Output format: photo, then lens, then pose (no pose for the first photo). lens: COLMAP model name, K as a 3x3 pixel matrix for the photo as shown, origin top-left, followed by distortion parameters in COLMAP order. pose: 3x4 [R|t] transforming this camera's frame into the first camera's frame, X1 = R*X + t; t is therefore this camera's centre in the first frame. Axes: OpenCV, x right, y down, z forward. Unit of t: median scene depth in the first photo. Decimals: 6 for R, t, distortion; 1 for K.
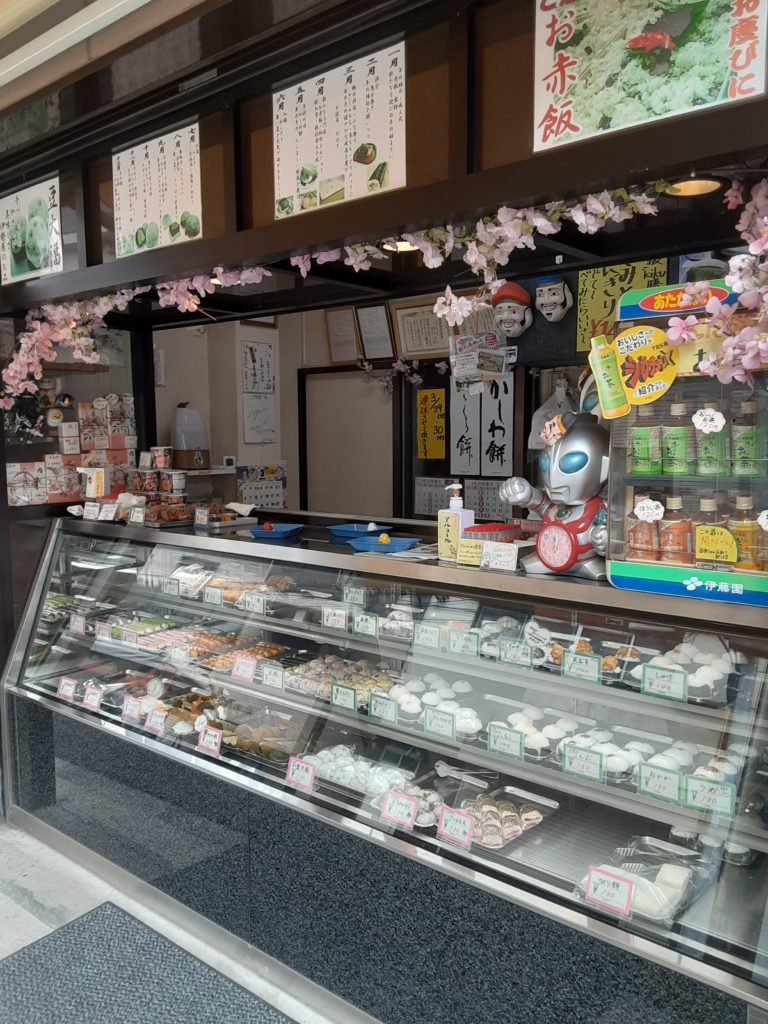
lens RADIAL K [[812.4, 0, 379.9], [0, 812.4, 515.0], [0, 0, 1]] dist [0.090137, -0.139225]
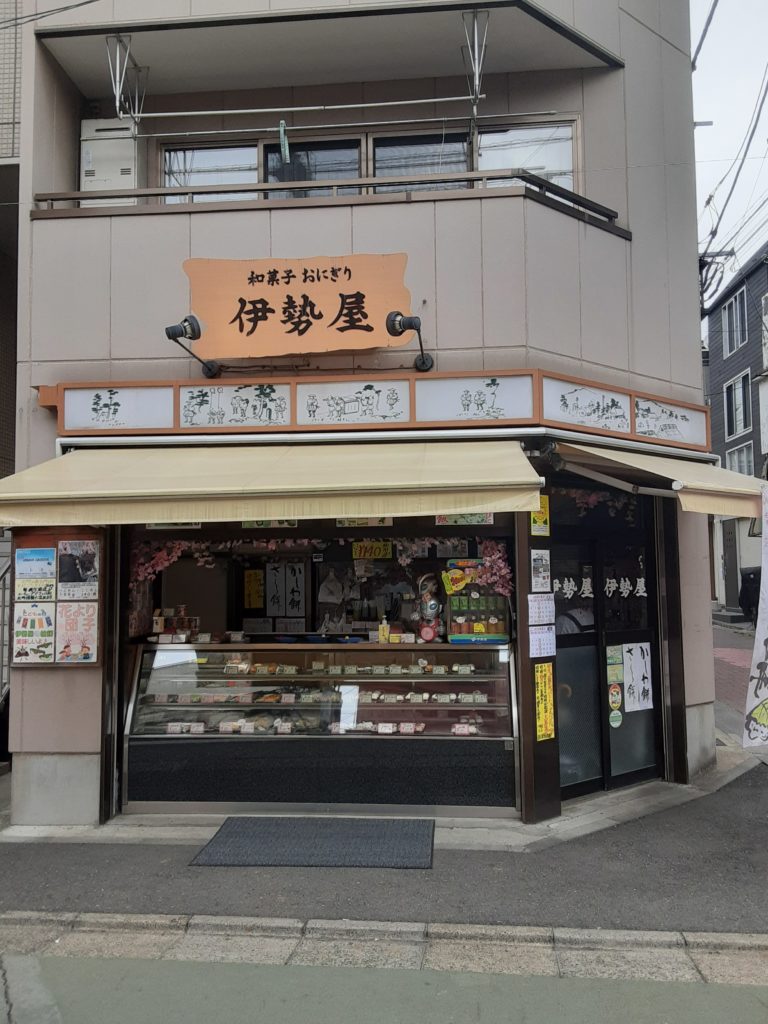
lens RADIAL K [[812.4, 0, 379.9], [0, 812.4, 515.0], [0, 0, 1]] dist [0.090137, -0.139225]
pose [[0.815476, 0.042007, 0.577265, -1.646380], [0.061991, 0.985287, -0.159270, 0.070875], [-0.575462, 0.165666, 0.800873, -1.398872]]
